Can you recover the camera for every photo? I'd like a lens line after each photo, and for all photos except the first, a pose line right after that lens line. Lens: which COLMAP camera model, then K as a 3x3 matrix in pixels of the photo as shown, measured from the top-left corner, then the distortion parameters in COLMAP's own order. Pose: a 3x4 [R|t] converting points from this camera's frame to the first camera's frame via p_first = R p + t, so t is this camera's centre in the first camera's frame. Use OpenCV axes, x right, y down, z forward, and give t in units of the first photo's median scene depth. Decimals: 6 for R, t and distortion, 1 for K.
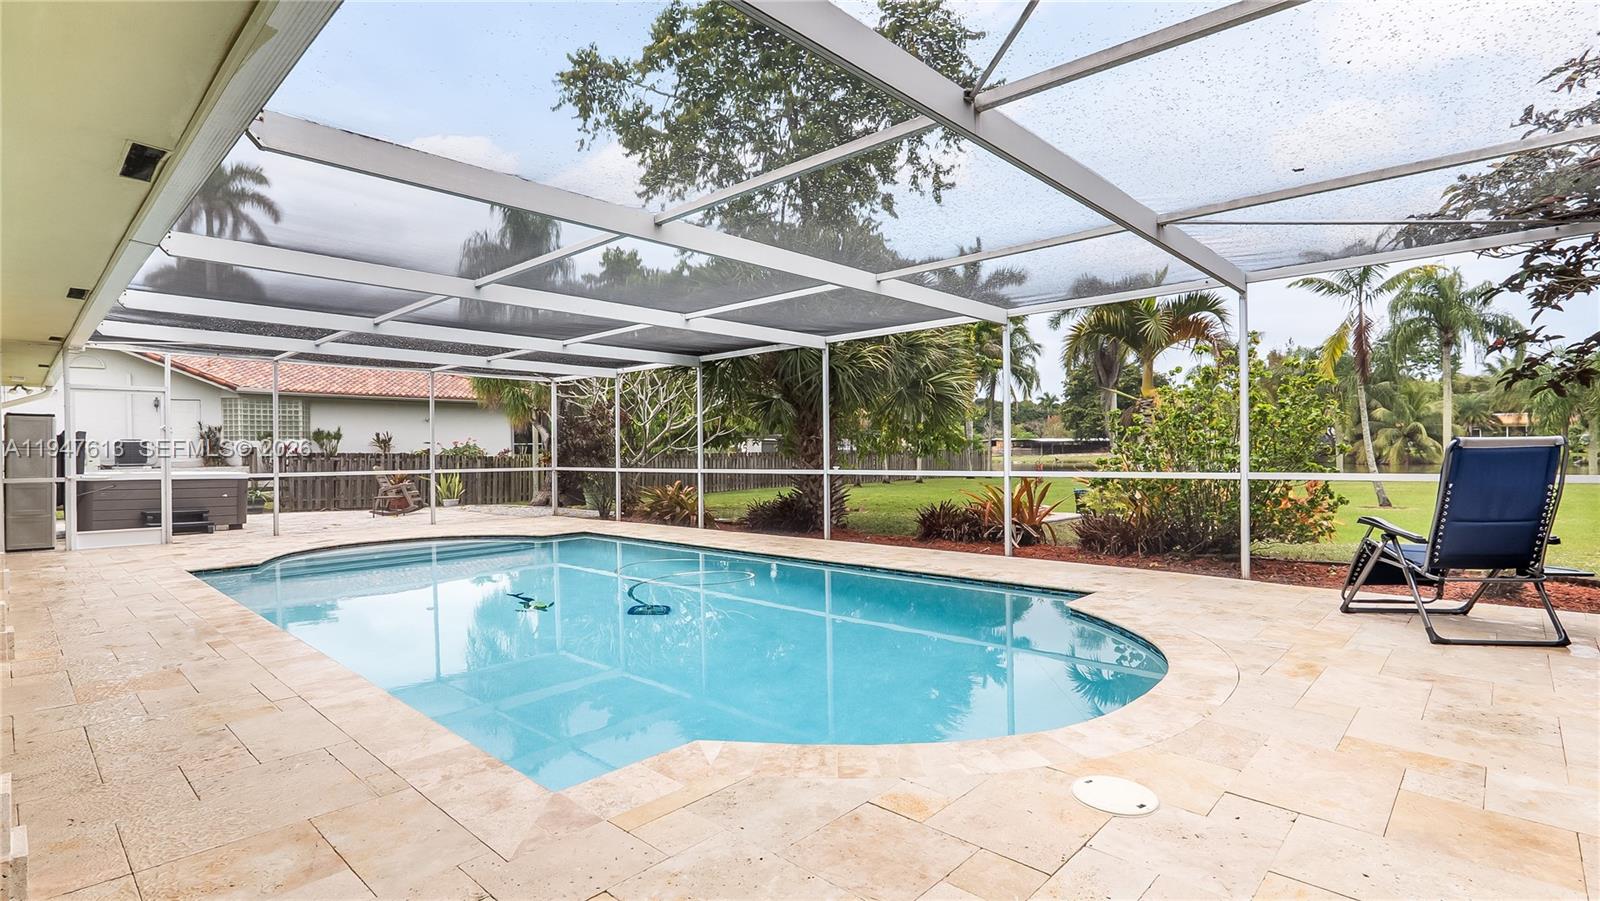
lens RADIAL K [[748.2, 0, 803.5], [0, 748.2, 447.3], [0, 0, 1]] dist [-0.000225, -0.002378]
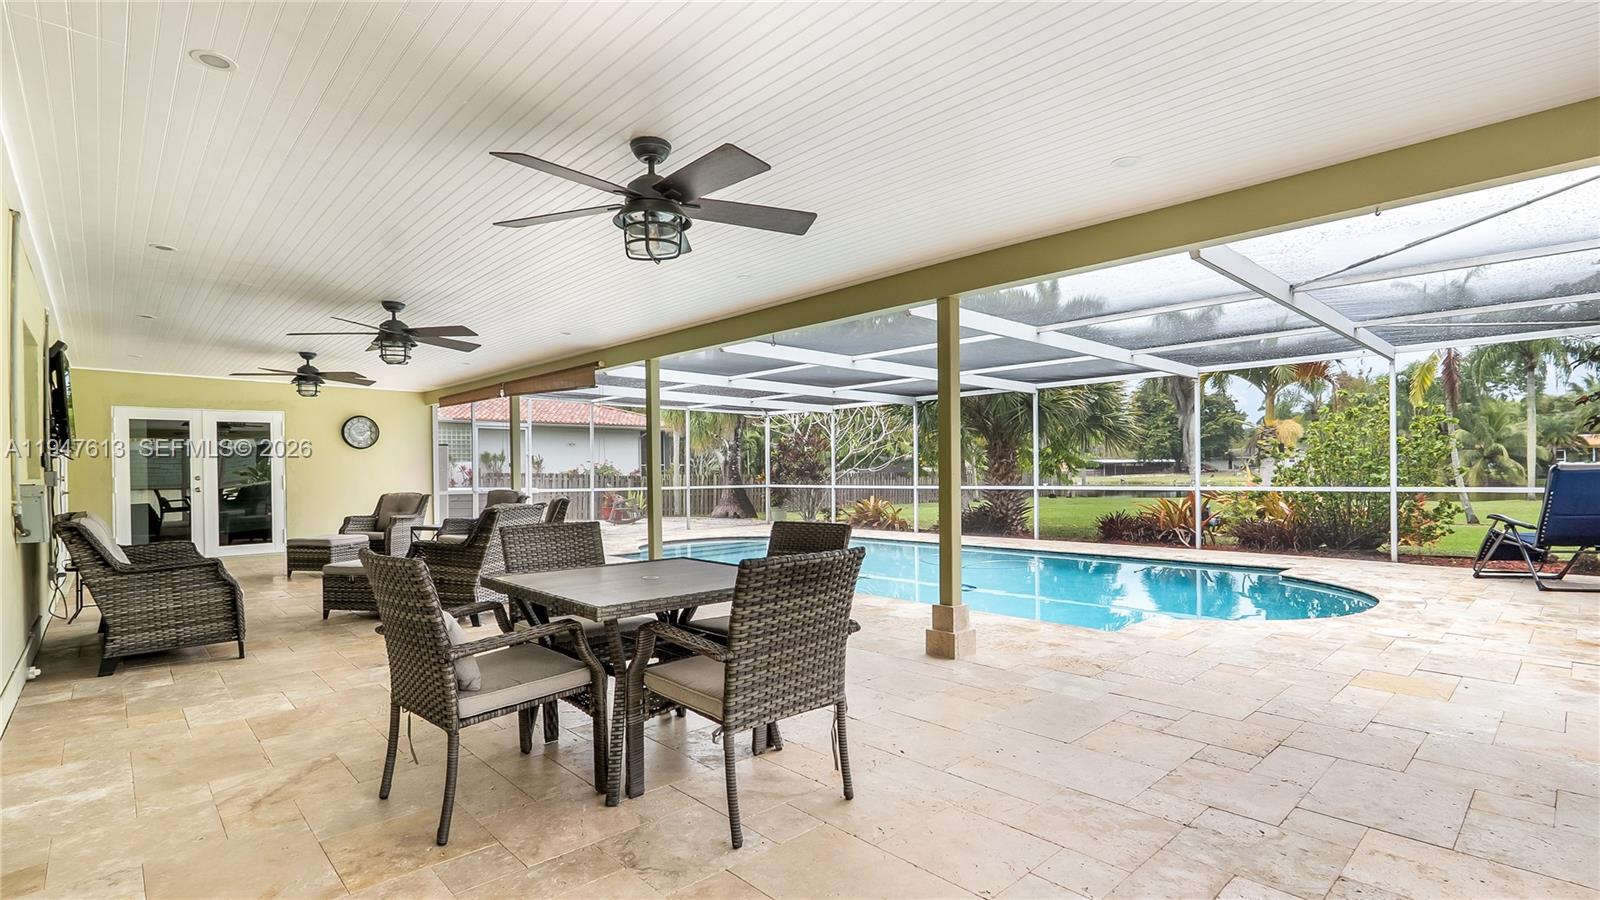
lens RADIAL K [[748.2, 0, 797.0], [0, 748.2, 465.9], [0, 0, 1]] dist [-0.000225, -0.002378]
pose [[0.997997, 0.000557, -0.063257, -0.215853], [-0.000752, 0.999995, -0.003072, -0.000515], [0.063255, 0.003113, 0.997993, -0.233039]]
